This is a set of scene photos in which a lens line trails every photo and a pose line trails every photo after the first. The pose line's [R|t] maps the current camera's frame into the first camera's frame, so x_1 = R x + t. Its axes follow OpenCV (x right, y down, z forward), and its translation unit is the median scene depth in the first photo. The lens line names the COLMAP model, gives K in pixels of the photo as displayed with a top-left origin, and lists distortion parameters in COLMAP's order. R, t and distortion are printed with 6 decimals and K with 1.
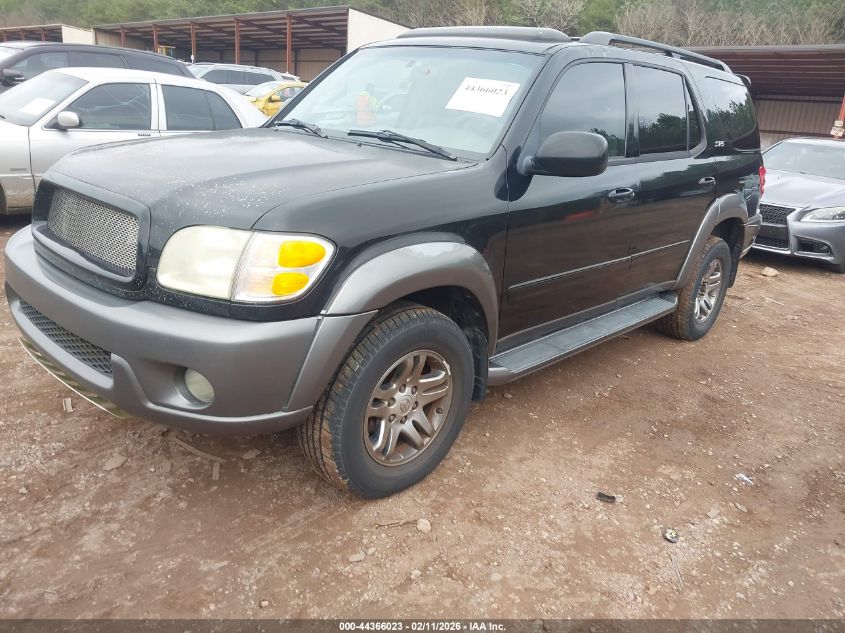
lens RADIAL K [[677.3, 0, 422.5], [0, 677.3, 316.5], [0, 0, 1]] dist [-0.034006, -0.003009]
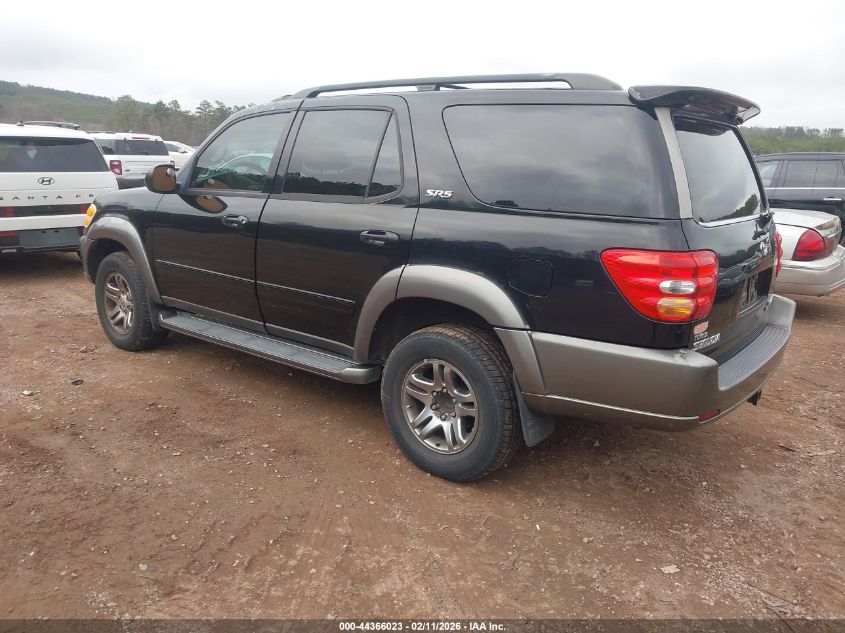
lens RADIAL K [[677.3, 0, 422.5], [0, 677.3, 316.5], [0, 0, 1]] dist [-0.034006, -0.003009]
pose [[0.095519, 0.188830, -0.977353, 1.583339], [-0.330689, 0.932099, 0.147768, -0.324432], [0.938893, 0.309086, 0.151477, 1.246209]]
